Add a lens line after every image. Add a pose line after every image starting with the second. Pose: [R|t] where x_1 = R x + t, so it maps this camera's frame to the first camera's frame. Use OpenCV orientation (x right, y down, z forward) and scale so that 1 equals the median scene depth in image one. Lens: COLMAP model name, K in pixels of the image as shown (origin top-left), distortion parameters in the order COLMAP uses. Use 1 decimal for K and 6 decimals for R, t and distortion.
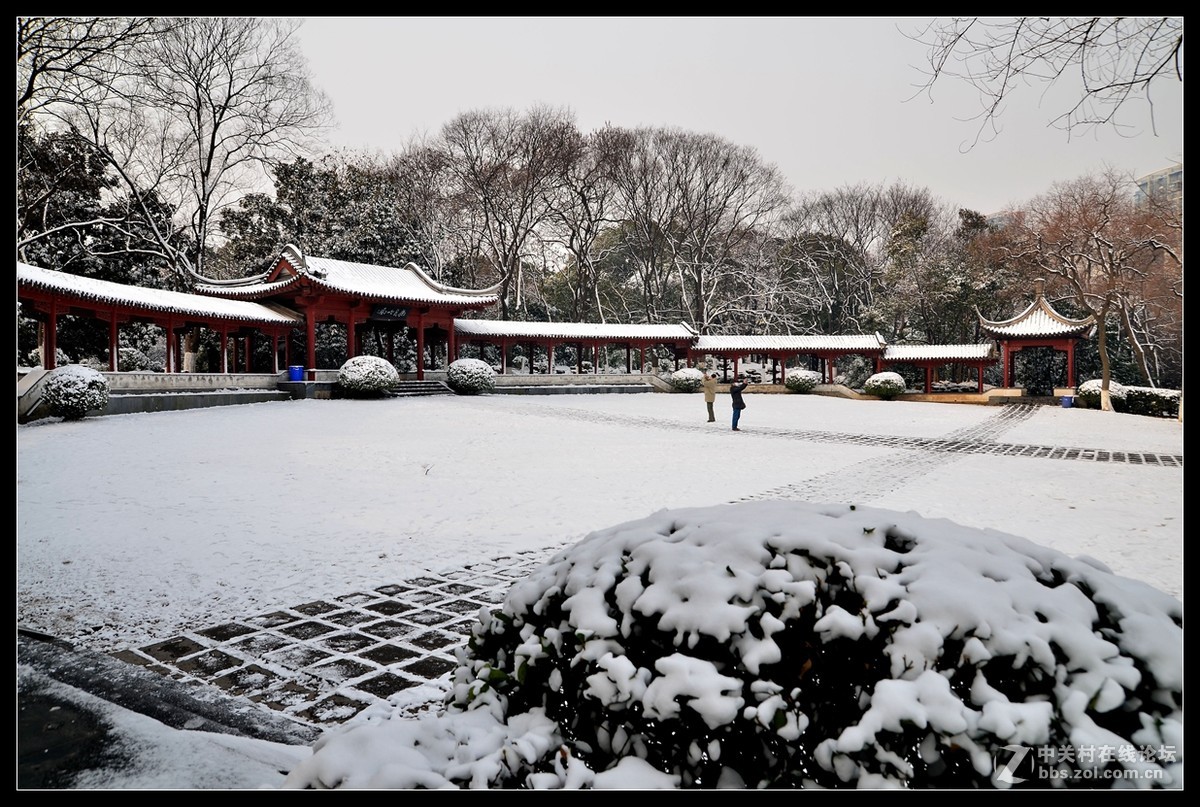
lens RADIAL K [[947.4, 0, 599.9], [0, 947.4, 400.3], [0, 0, 1]] dist [-0.003041, -0.000798]
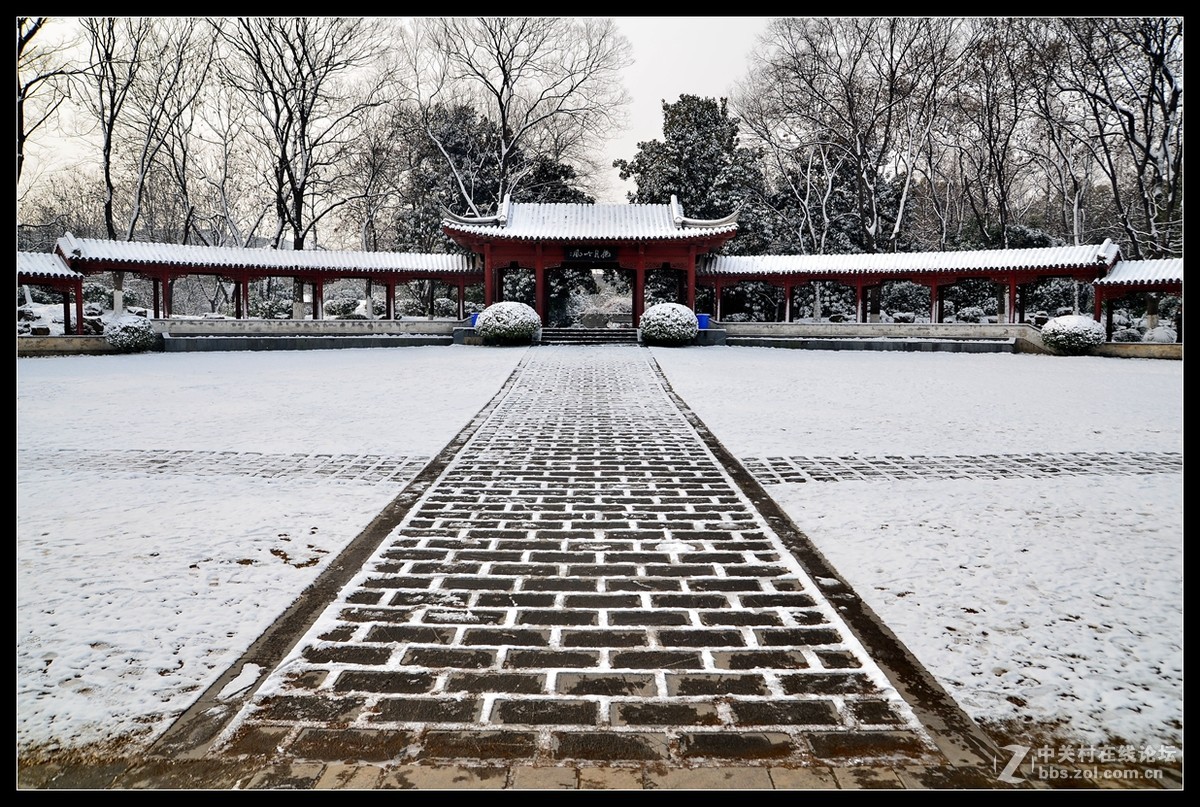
lens RADIAL K [[829.5, 0, 600.0], [0, 829.5, 405.8], [0, 0, 1]] dist [0.007361, 0.002269]
pose [[0.593028, 0.086317, -0.800542, 0.381371], [-0.029717, 0.995906, 0.085367, -0.013266], [0.804633, -0.026835, 0.593165, 0.475267]]
